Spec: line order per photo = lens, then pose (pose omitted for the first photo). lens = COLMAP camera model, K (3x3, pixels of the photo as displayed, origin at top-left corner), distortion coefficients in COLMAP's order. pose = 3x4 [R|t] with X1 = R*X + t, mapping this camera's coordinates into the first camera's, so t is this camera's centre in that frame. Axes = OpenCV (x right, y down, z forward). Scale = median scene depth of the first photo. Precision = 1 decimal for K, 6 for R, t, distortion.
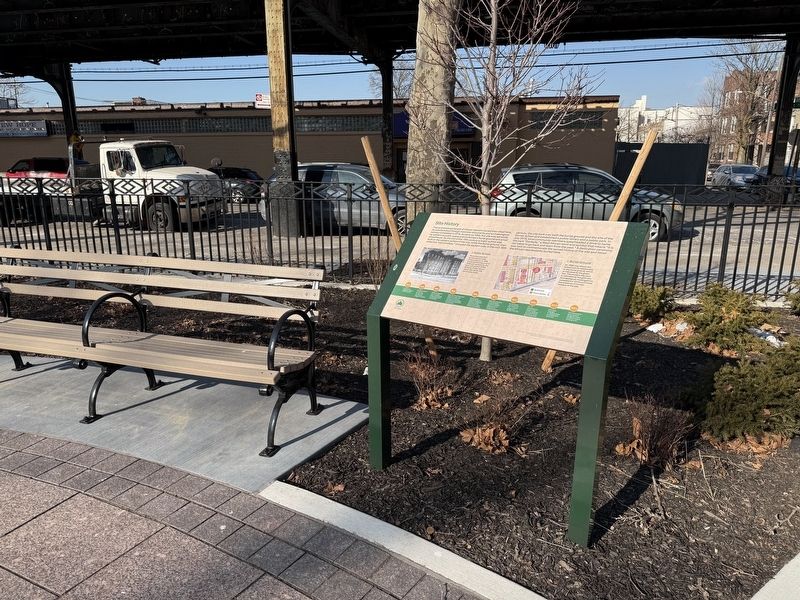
lens RADIAL K [[572.0, 0, 404.3], [0, 572.0, 310.5], [0, 0, 1]] dist [0.178315, -0.310502]
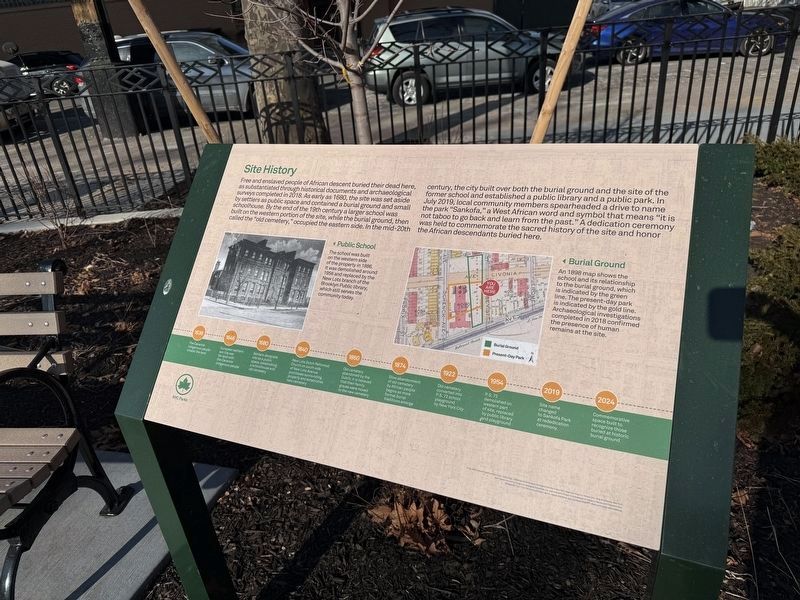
lens RADIAL K [[555.0, 0, 400.0], [0, 555.0, 300.0], [0, 0, 1]] dist [0.062501, -0.076232]
pose [[0.976047, -0.166993, 0.139448, 0.097341], [0.132604, 0.964777, 0.227204, -0.141130], [-0.172478, -0.203270, 0.963812, 0.556430]]
